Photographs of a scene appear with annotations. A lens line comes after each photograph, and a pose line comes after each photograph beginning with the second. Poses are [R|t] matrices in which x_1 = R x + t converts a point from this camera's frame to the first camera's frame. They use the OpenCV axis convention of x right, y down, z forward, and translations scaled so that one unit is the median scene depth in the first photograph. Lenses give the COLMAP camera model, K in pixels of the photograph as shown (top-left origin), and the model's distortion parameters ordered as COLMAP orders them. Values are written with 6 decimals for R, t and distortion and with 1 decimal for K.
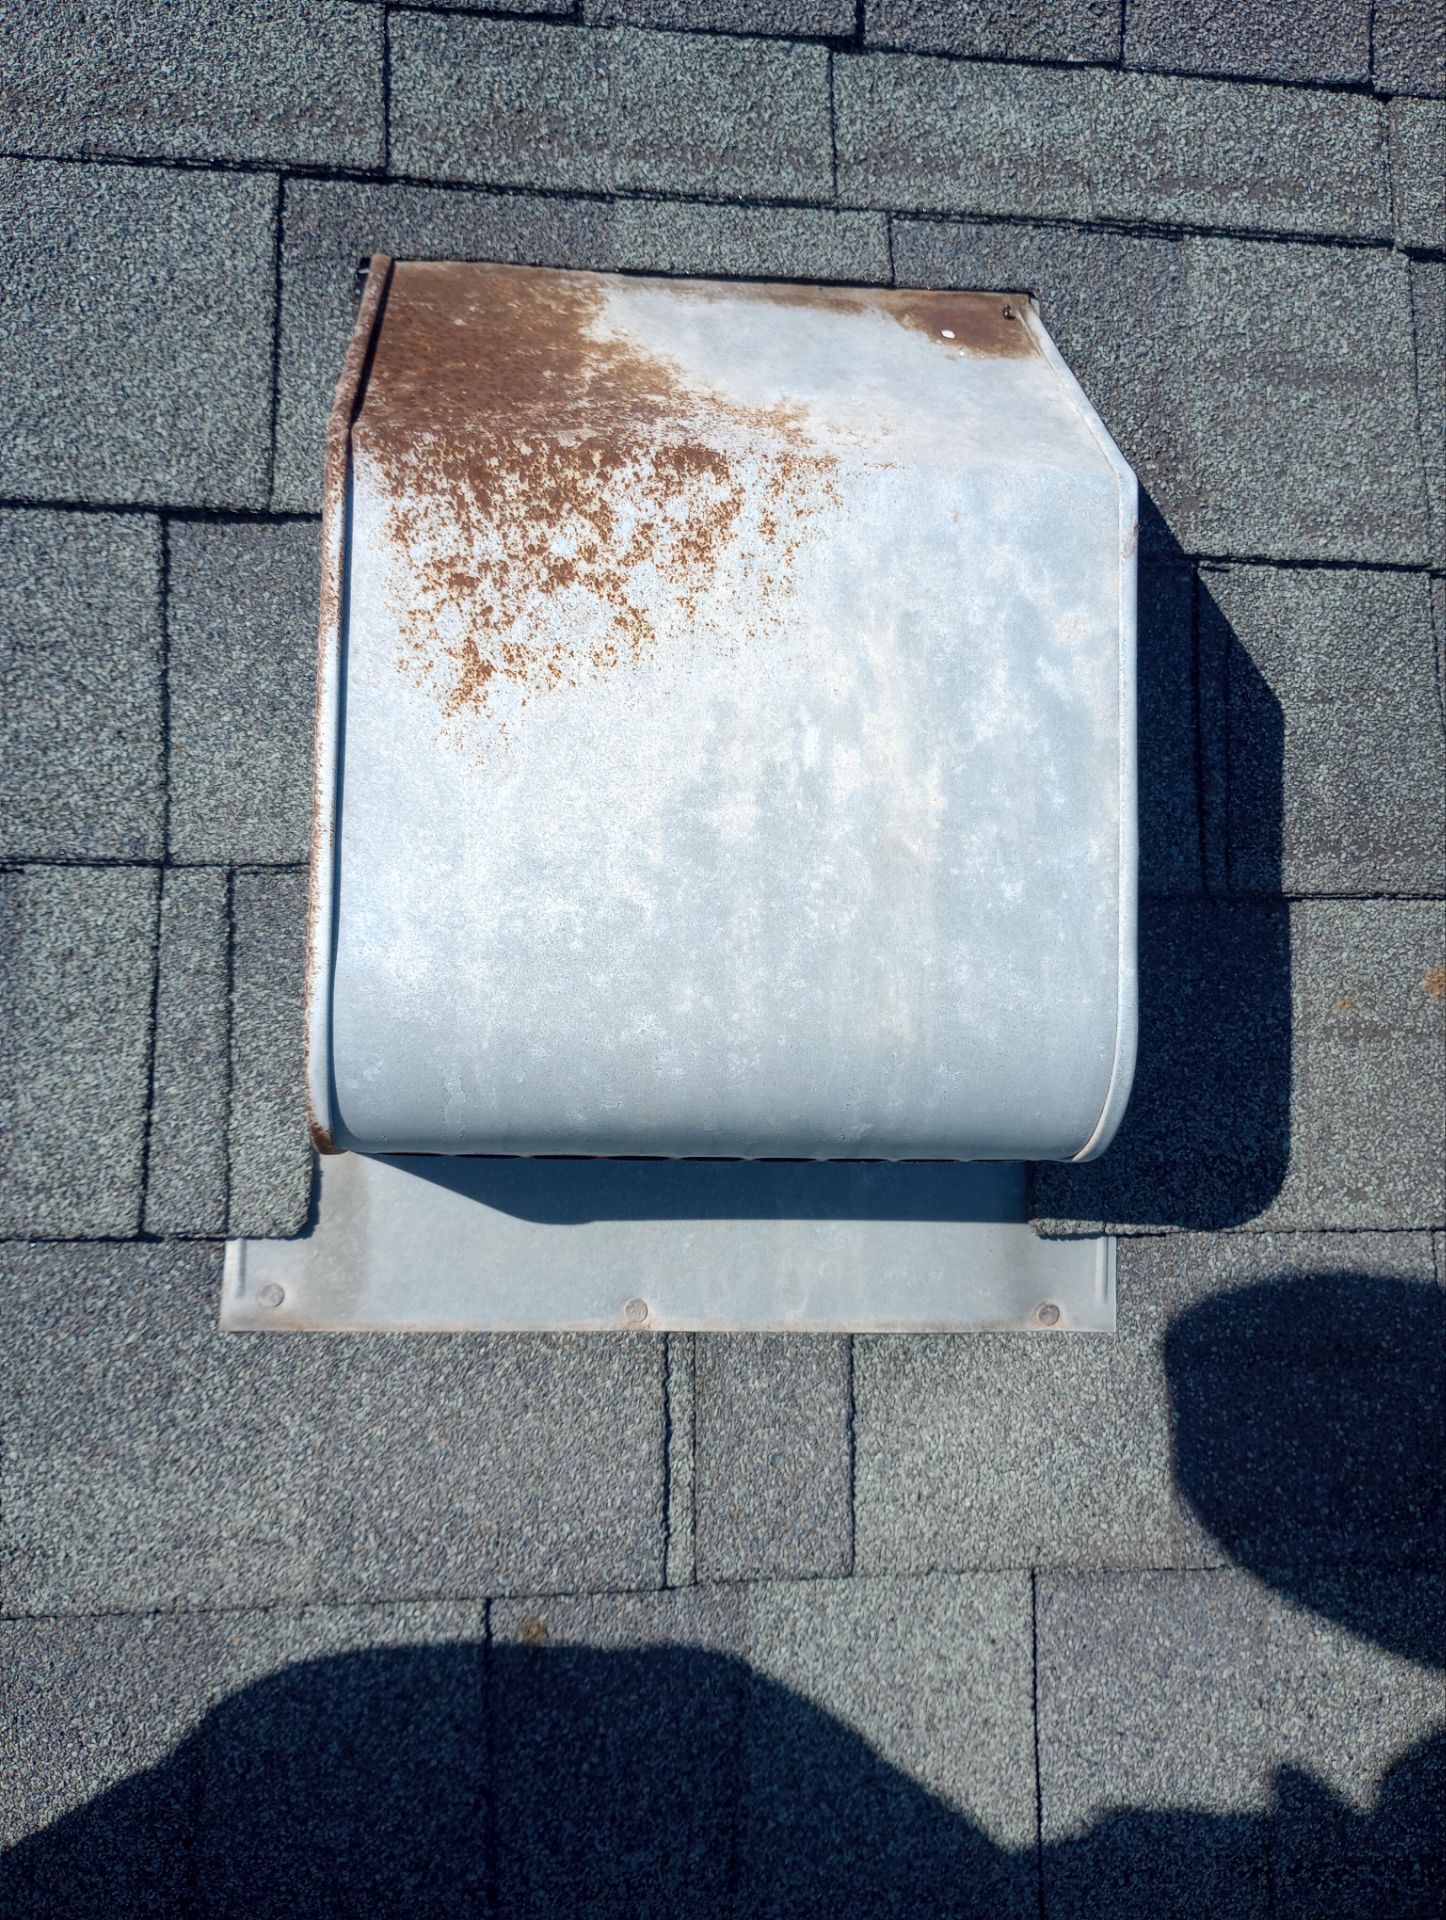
lens RADIAL K [[1605.1, 0, 780.0], [0, 1605.1, 948.5], [0, 0, 1]] dist [0.051984, -0.066009]
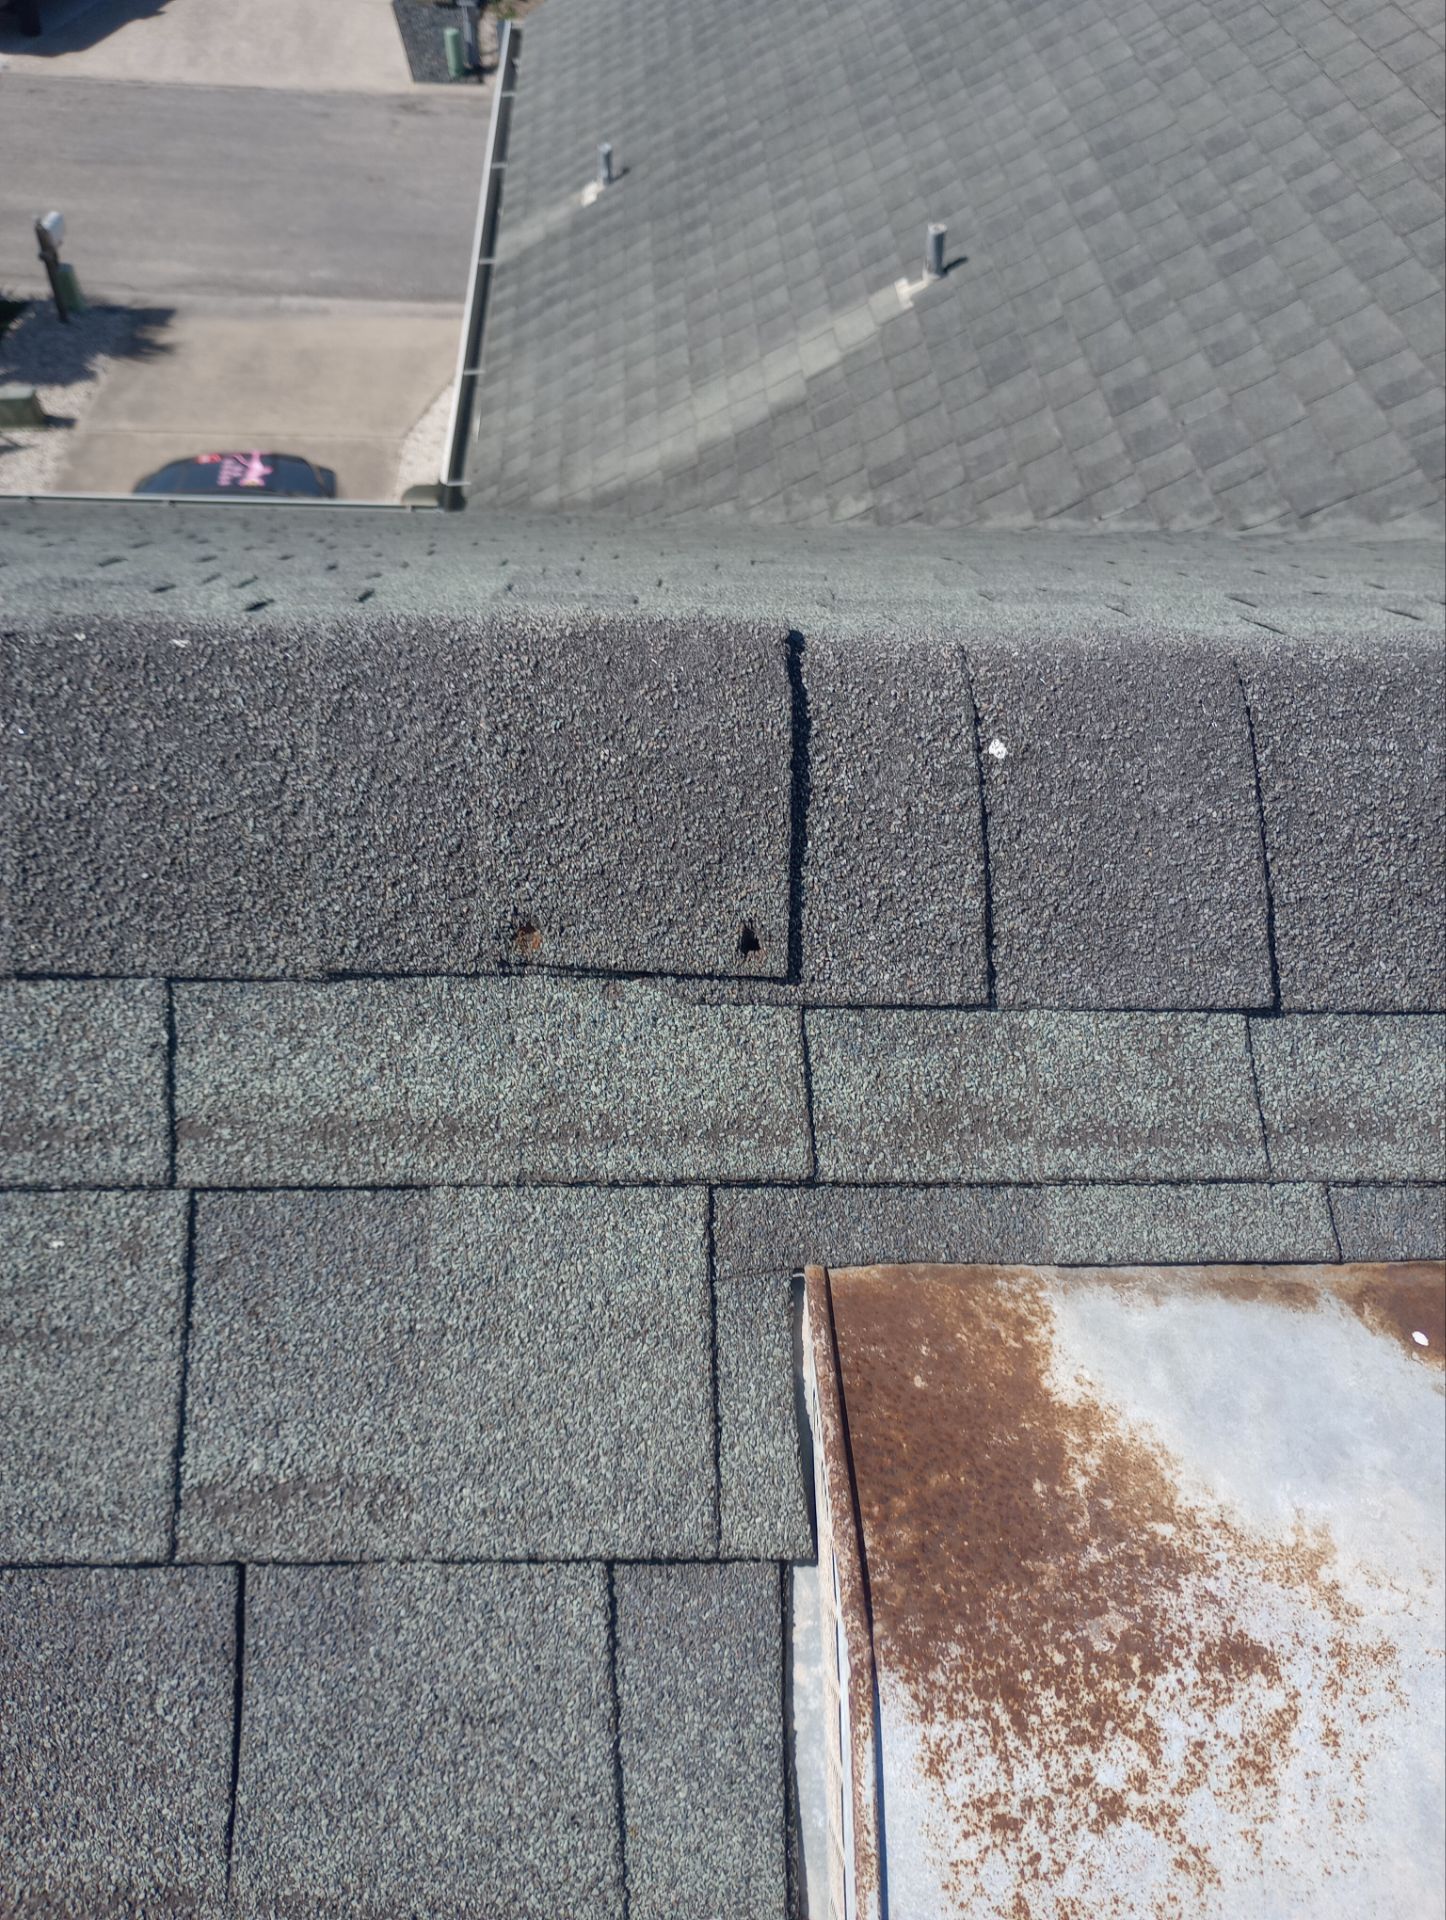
lens RADIAL K [[1605.1, 0, 784.1], [0, 1605.1, 951.0], [0, 0, 1]] dist [0.051984, -0.066009]
pose [[0.995150, -0.059940, -0.077993, -0.178961], [0.046609, 0.985570, -0.162727, -0.466051], [0.086622, 0.158303, 0.983584, -0.001808]]
